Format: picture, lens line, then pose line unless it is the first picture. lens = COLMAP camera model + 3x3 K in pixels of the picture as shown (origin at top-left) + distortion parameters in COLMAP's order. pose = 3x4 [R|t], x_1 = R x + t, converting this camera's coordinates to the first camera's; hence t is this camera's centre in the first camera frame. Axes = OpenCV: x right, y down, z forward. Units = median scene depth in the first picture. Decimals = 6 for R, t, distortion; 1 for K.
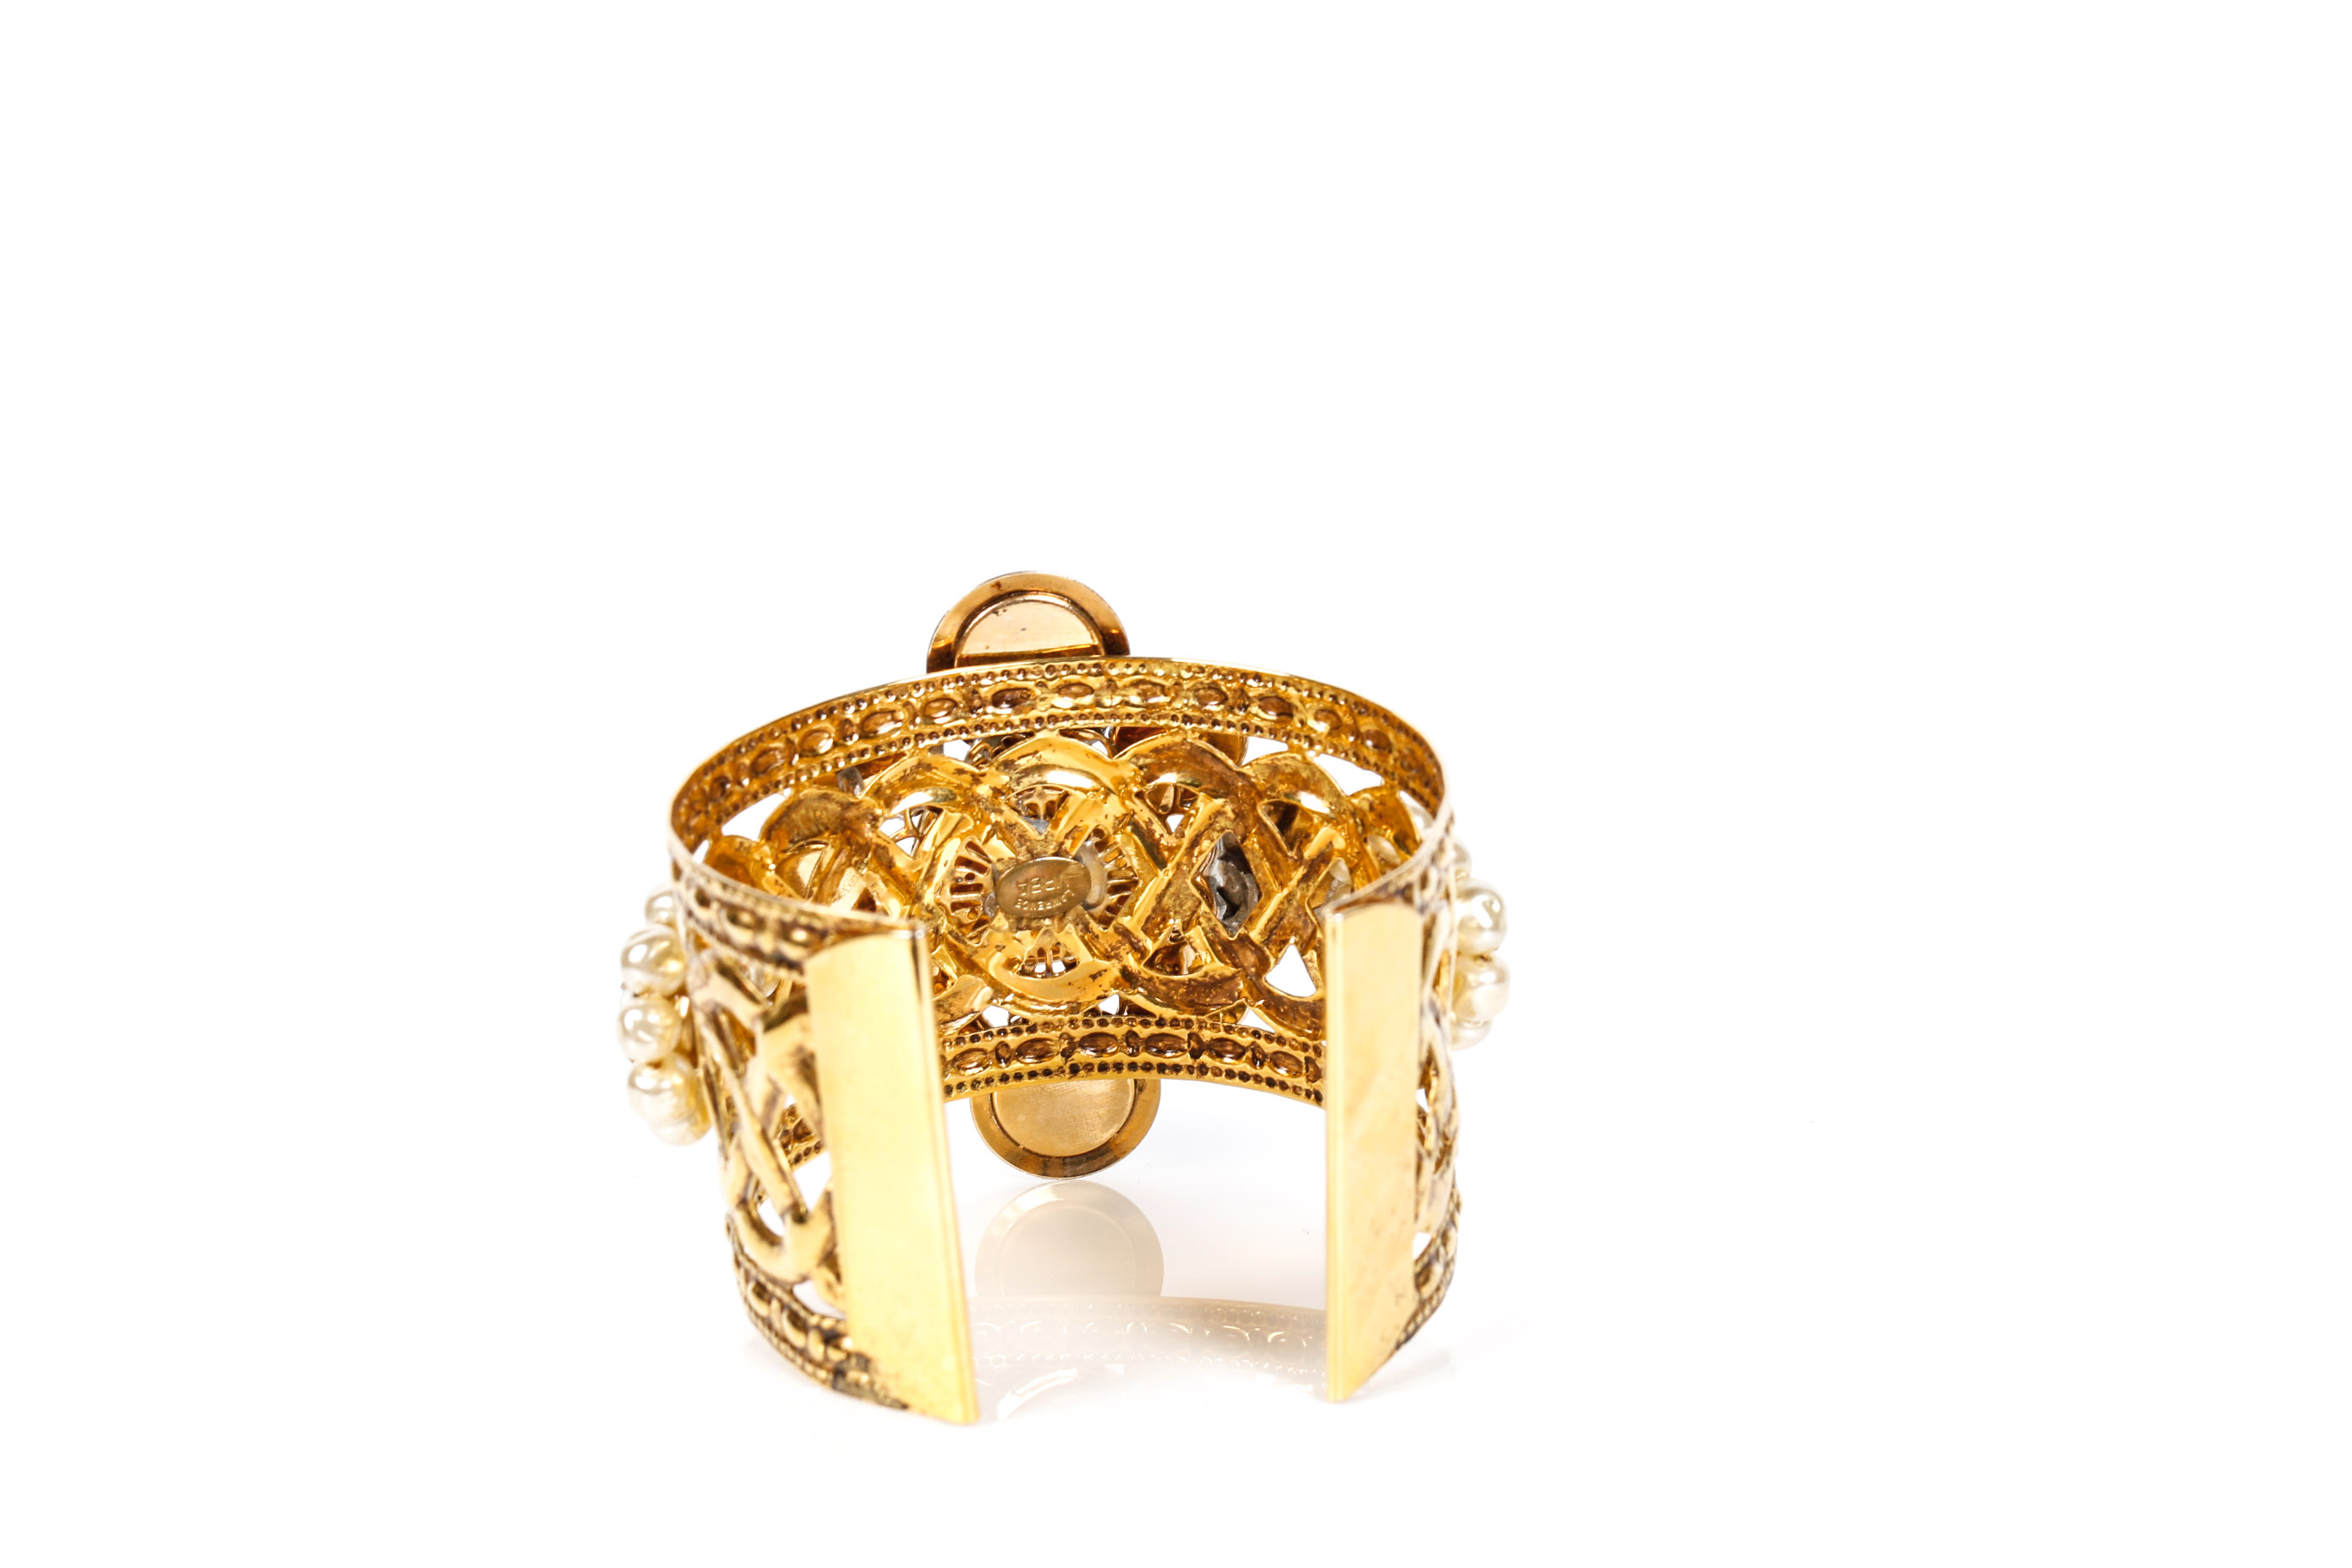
lens RADIAL K [[3058.2, 0, 1176.0], [0, 3058.2, 784.0], [0, 0, 1]] dist [0.001365, -0.000223]
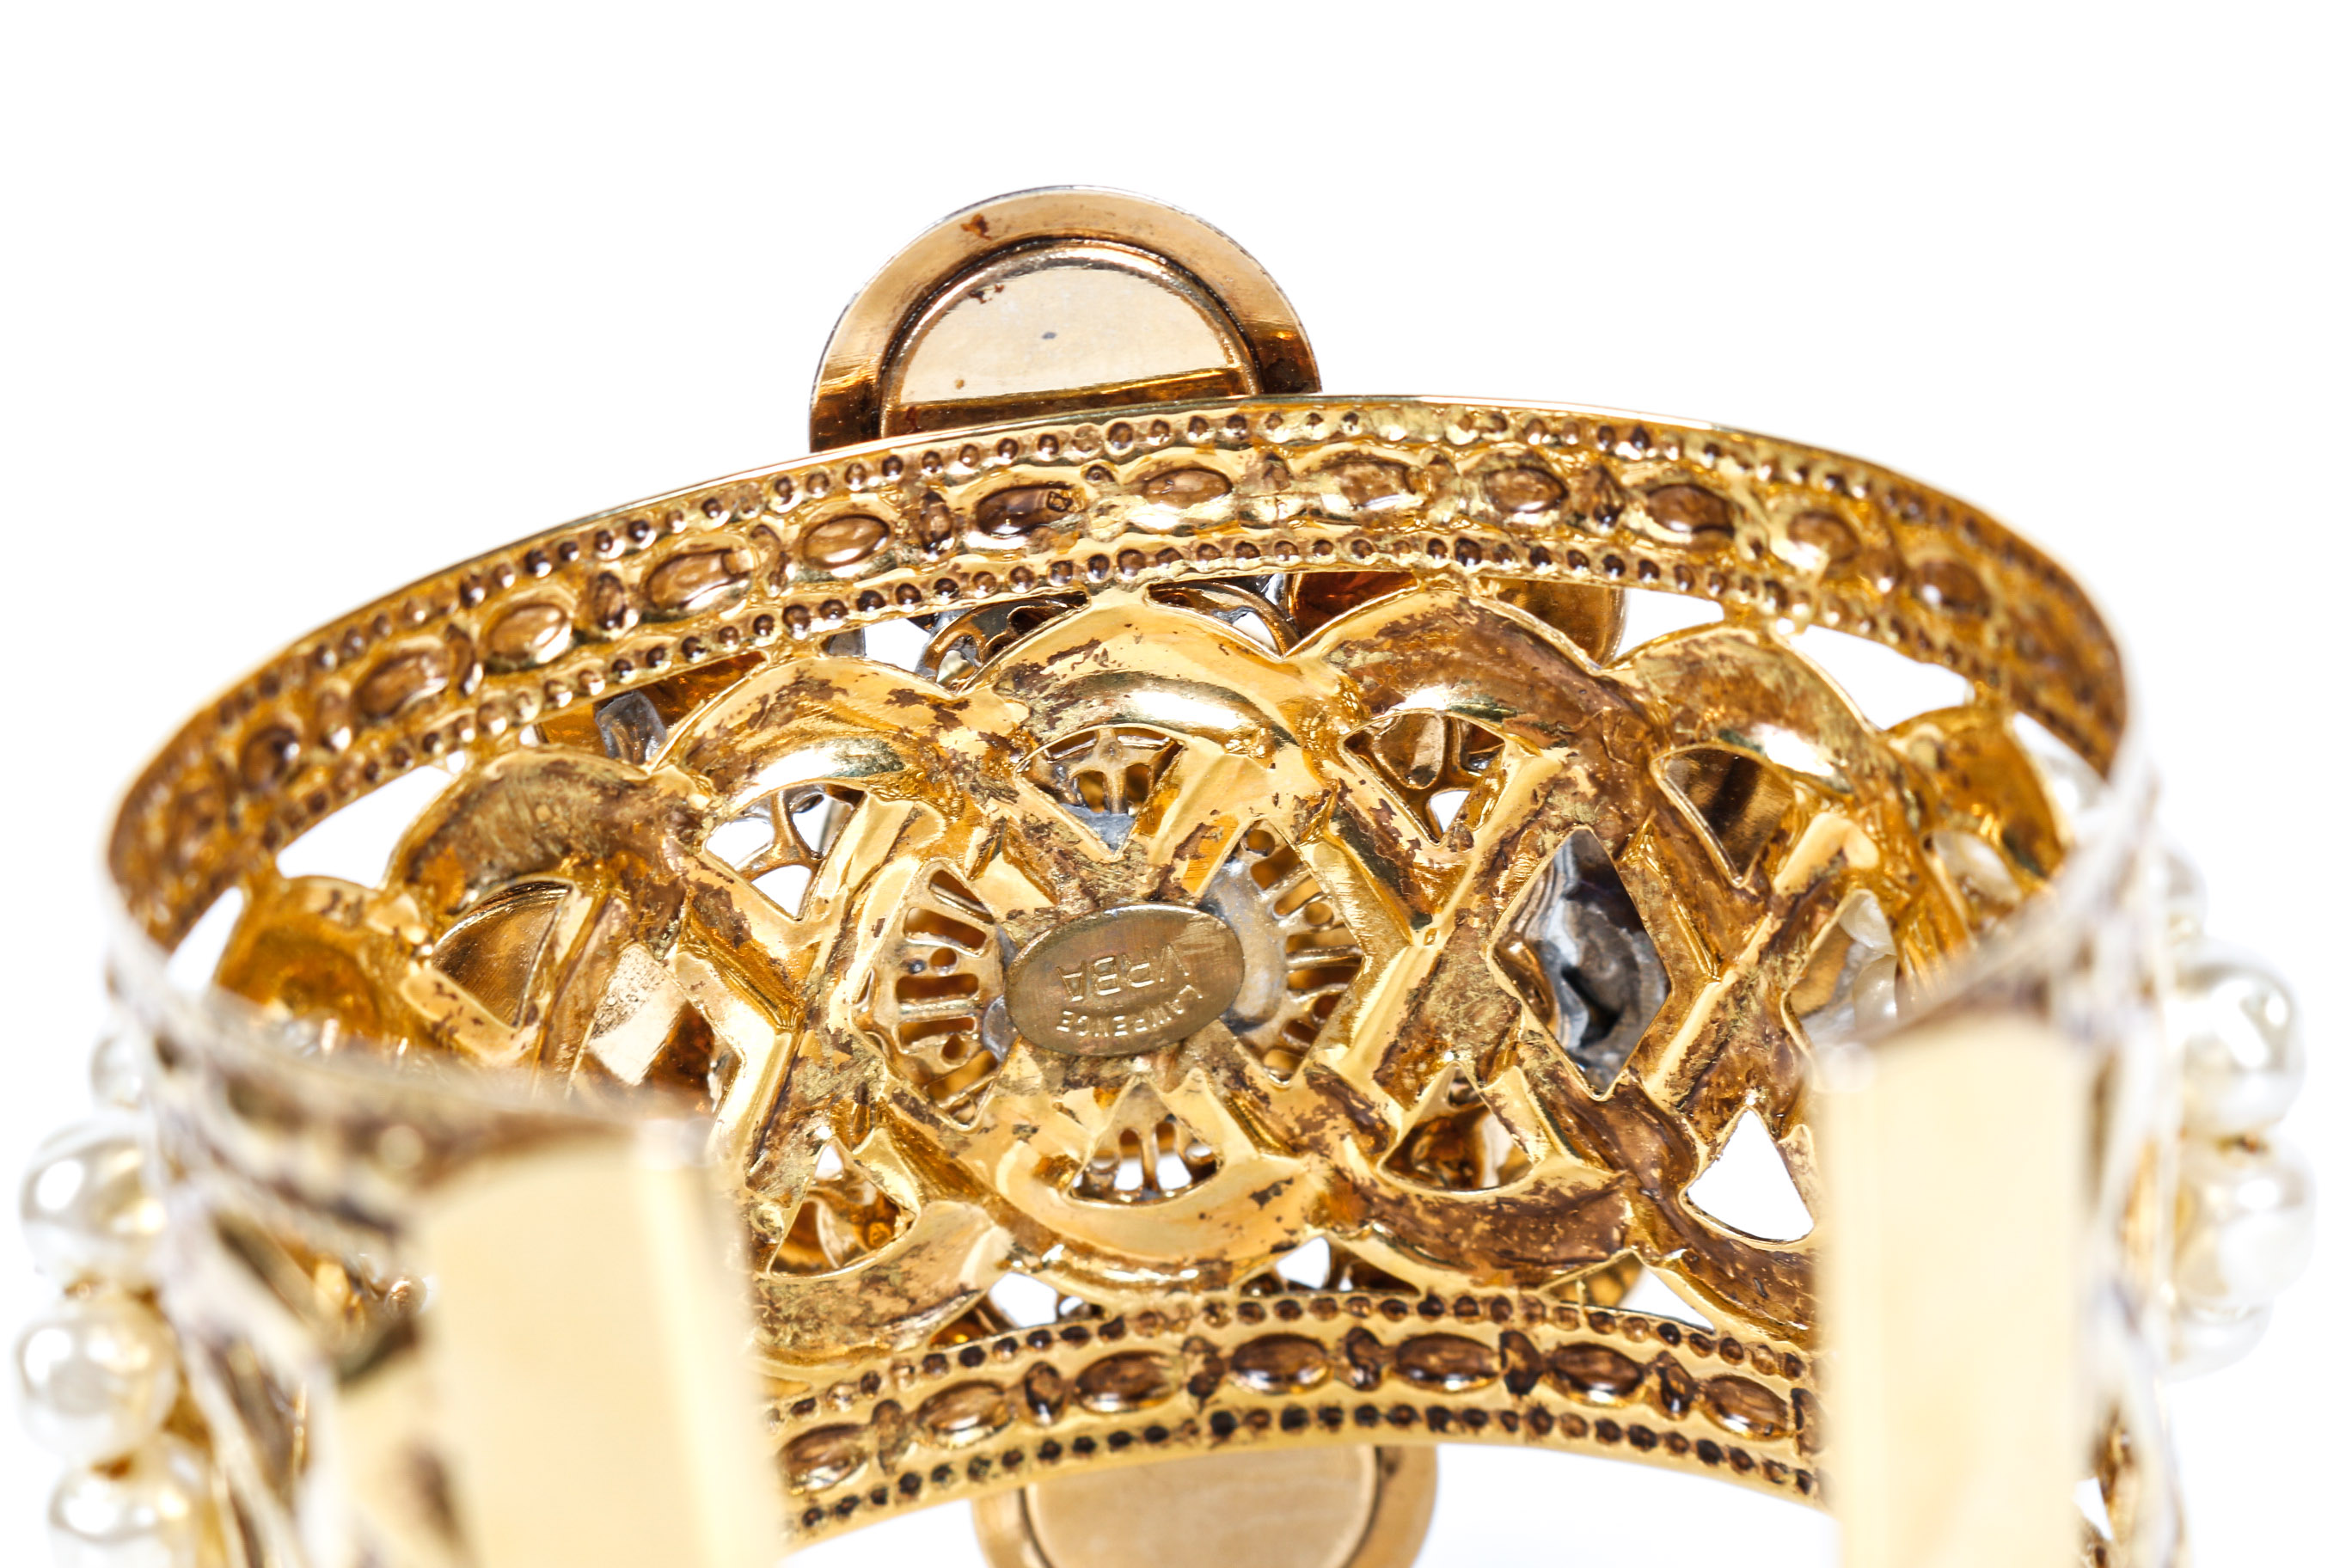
lens RADIAL K [[5709.3, 0, 1176.0], [0, 5709.3, 784.0], [0, 0, 1]] dist [0.038957, 0.214939]
pose [[0.996890, -0.027089, -0.074006, 0.019848], [0.027937, 0.999555, 0.010457, 0.000409], [0.073690, -0.012492, 0.997203, 0.259451]]
